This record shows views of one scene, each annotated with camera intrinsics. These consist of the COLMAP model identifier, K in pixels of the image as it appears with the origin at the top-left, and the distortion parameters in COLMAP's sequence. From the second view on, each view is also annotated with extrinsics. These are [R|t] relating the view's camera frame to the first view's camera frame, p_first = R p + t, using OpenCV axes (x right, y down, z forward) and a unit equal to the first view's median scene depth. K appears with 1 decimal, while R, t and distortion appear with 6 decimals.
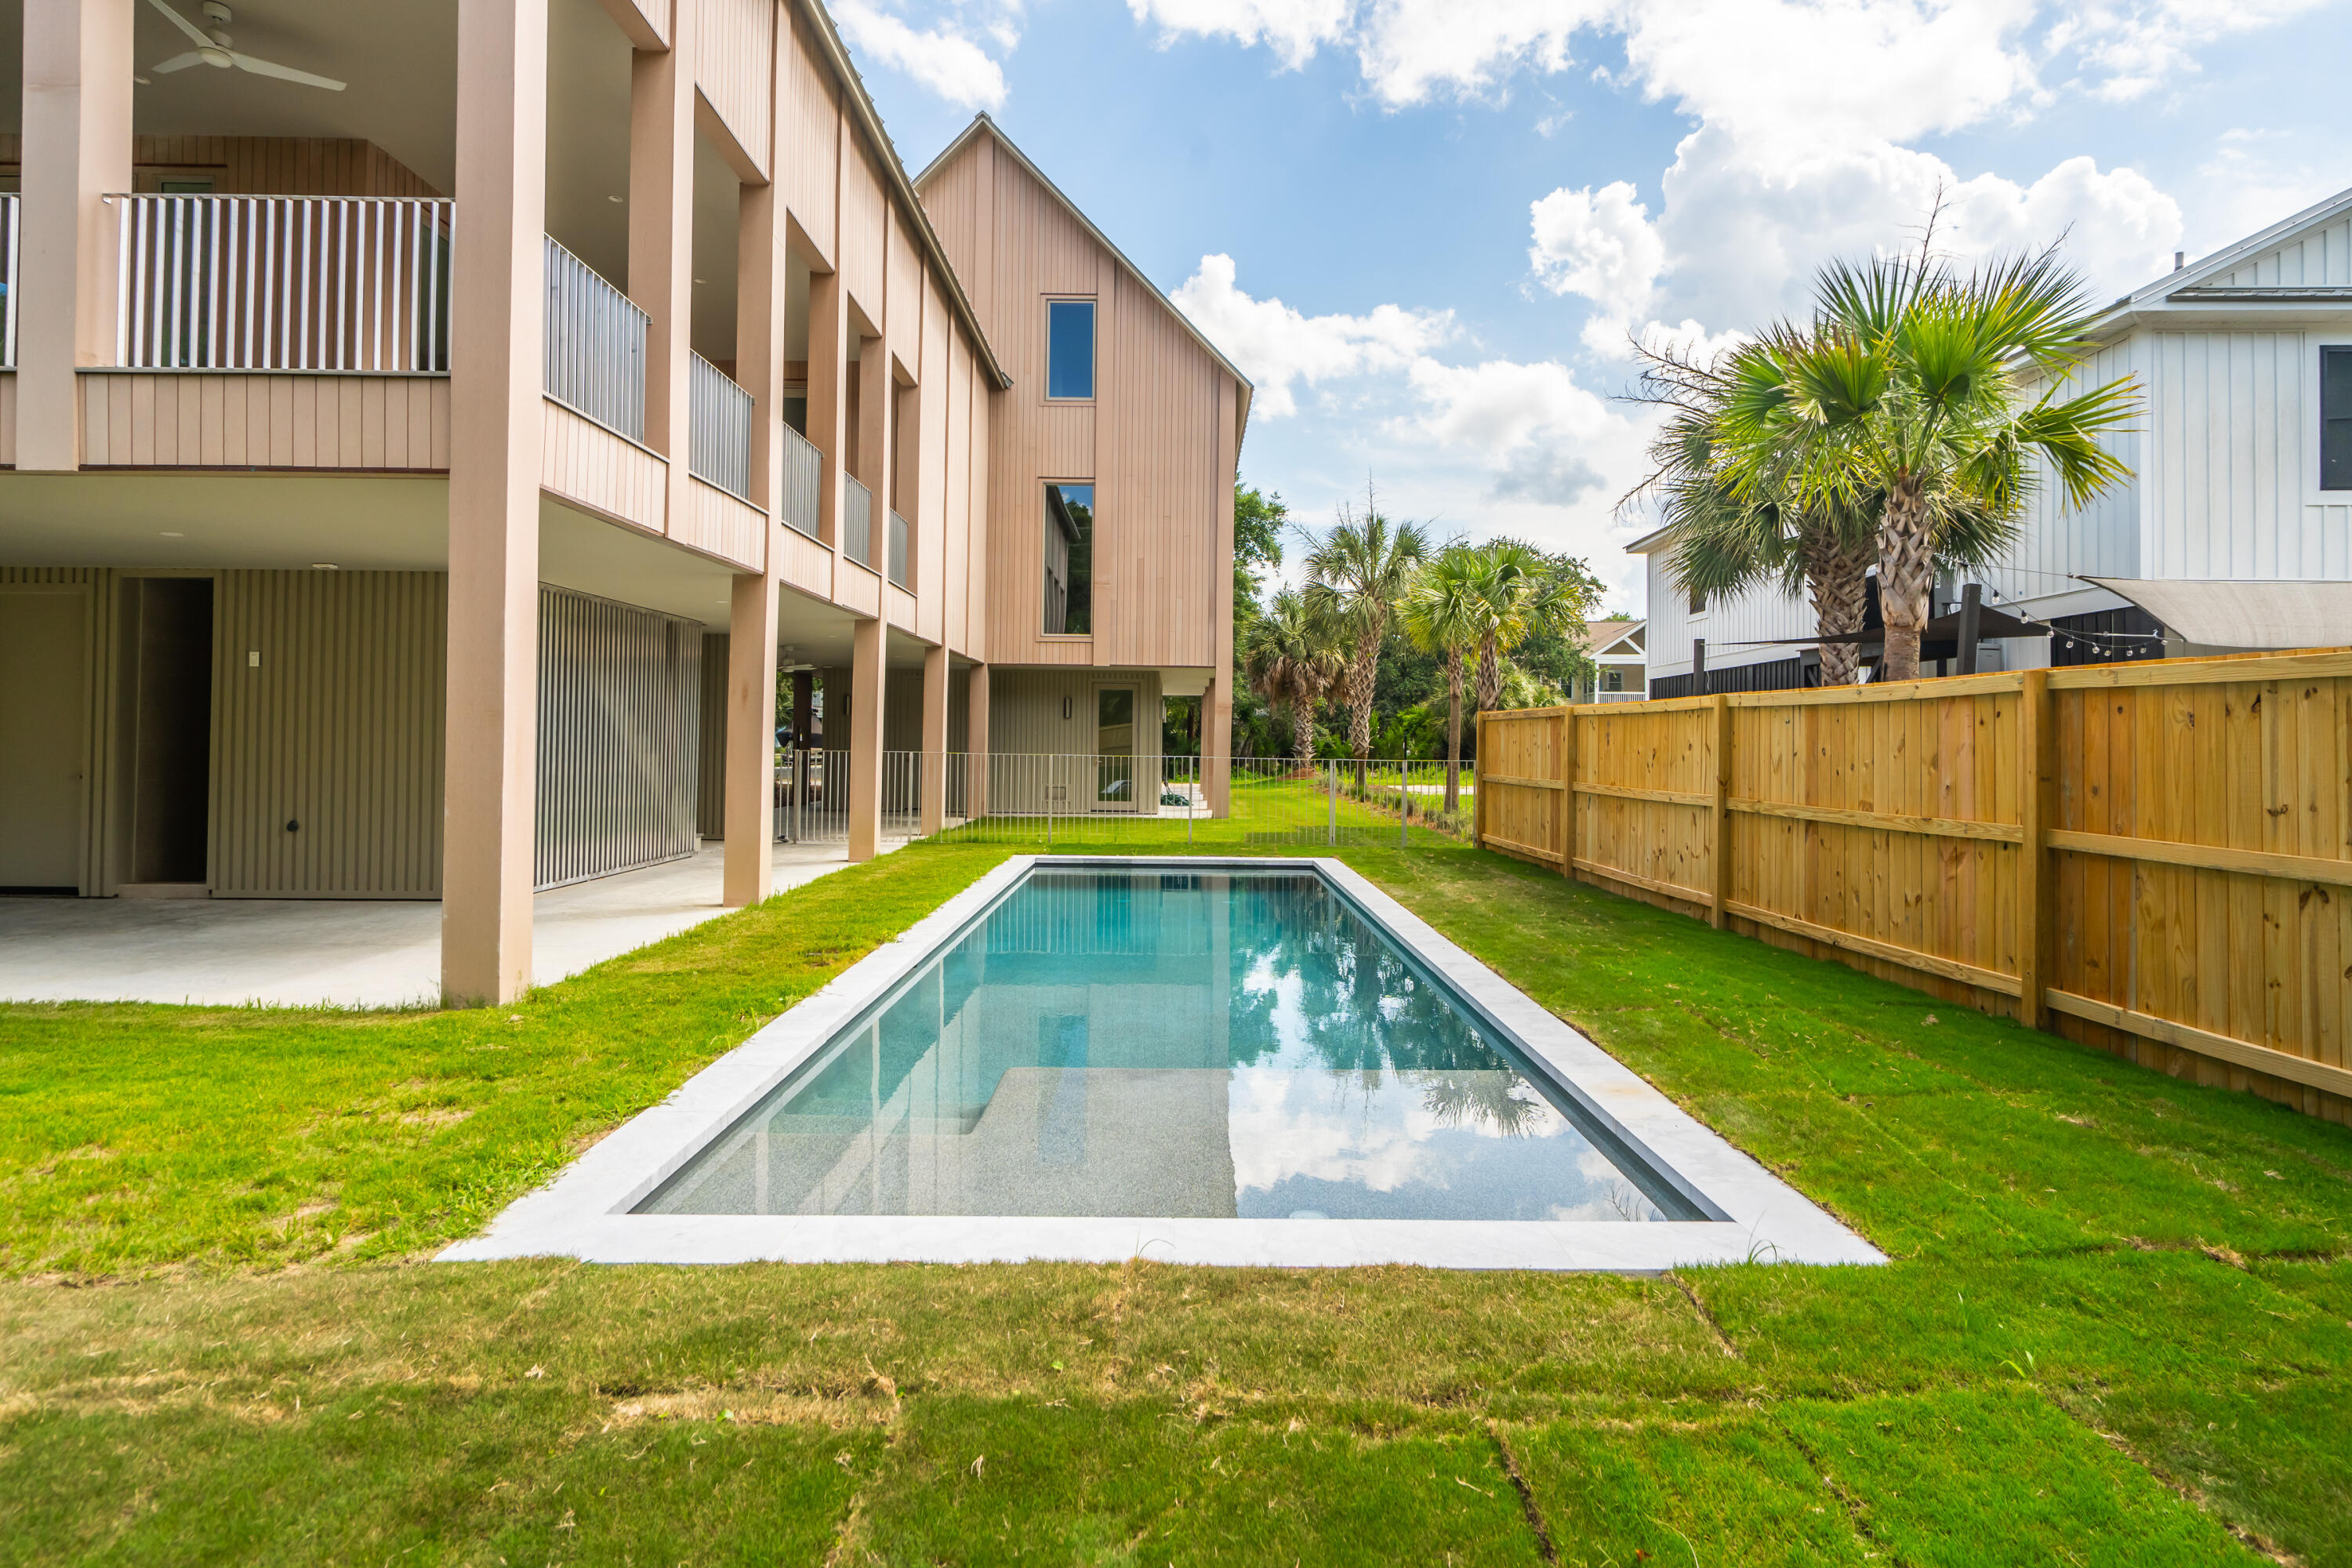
lens RADIAL K [[1154.9, 0, 1183.4], [0, 1154.9, 730.0], [0, 0, 1]] dist [0.003443, 0.001015]
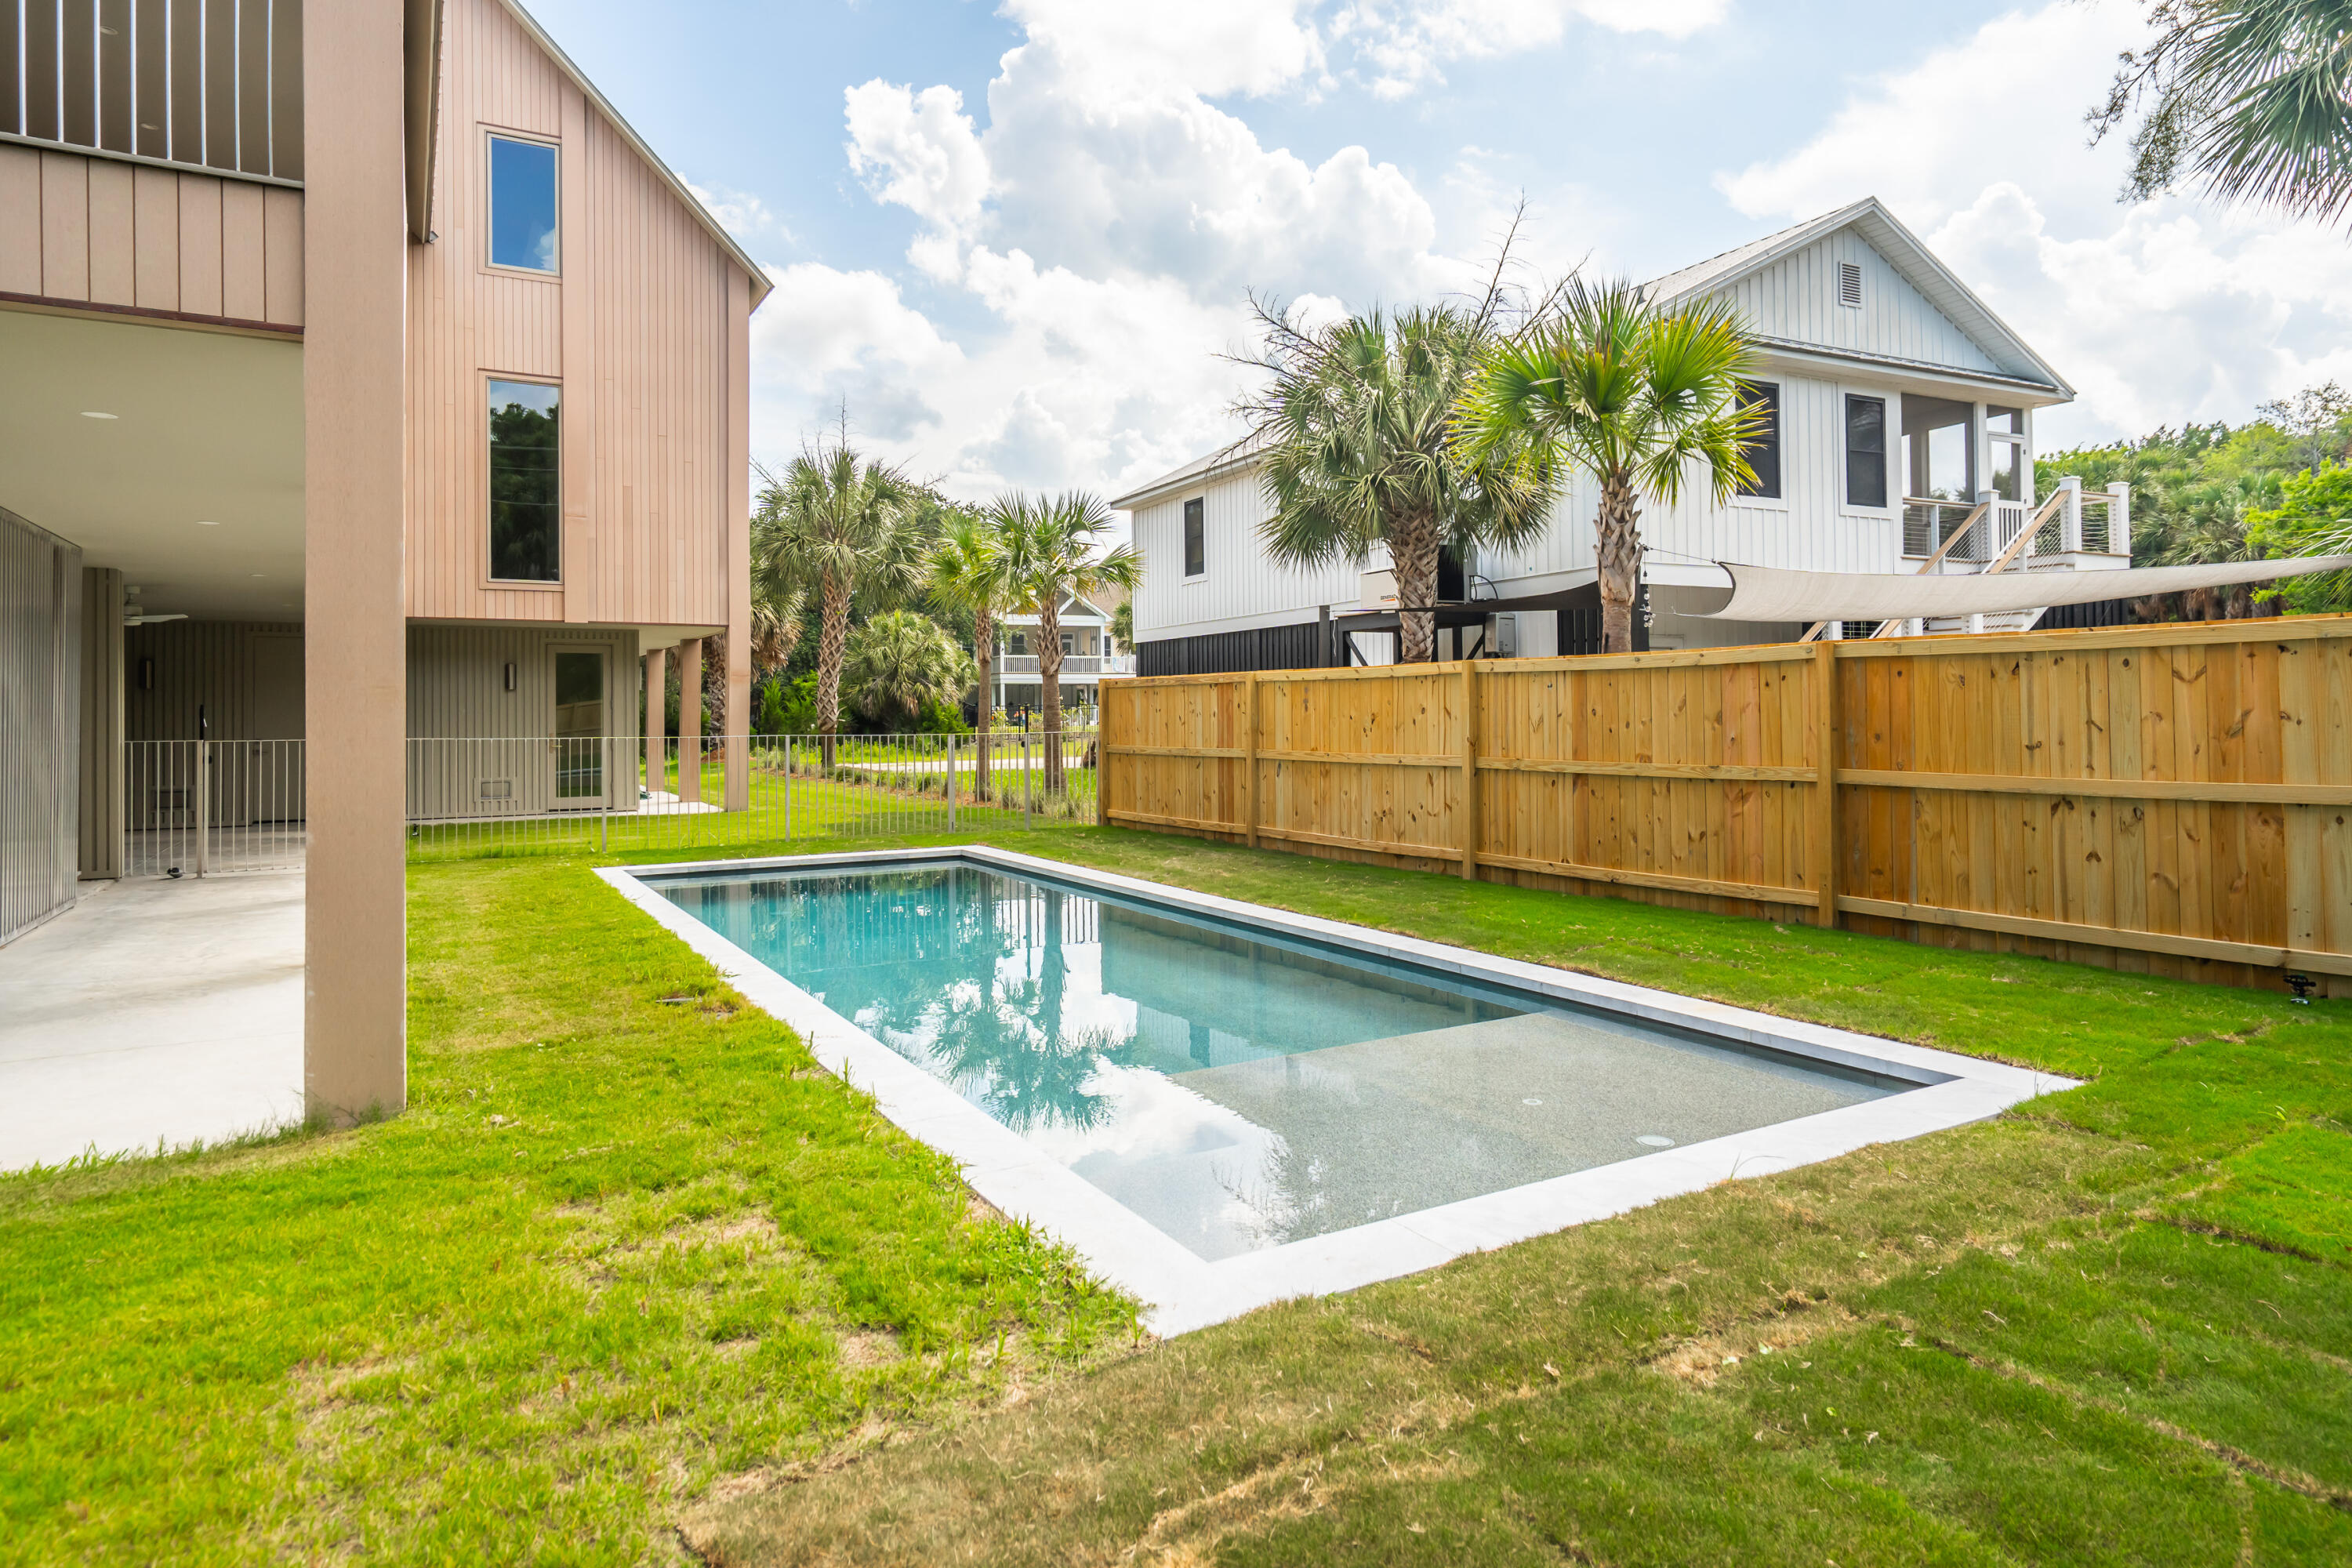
lens RADIAL K [[1345.1, 0, 1167.9], [0, 1345.1, 712.8], [0, 0, 1]] dist [0.000518, -0.000408]
pose [[0.874373, -0.019796, 0.484850, -0.492705], [0.014967, 0.999792, 0.013830, -0.005154], [-0.485023, -0.004836, 0.874488, 0.063320]]
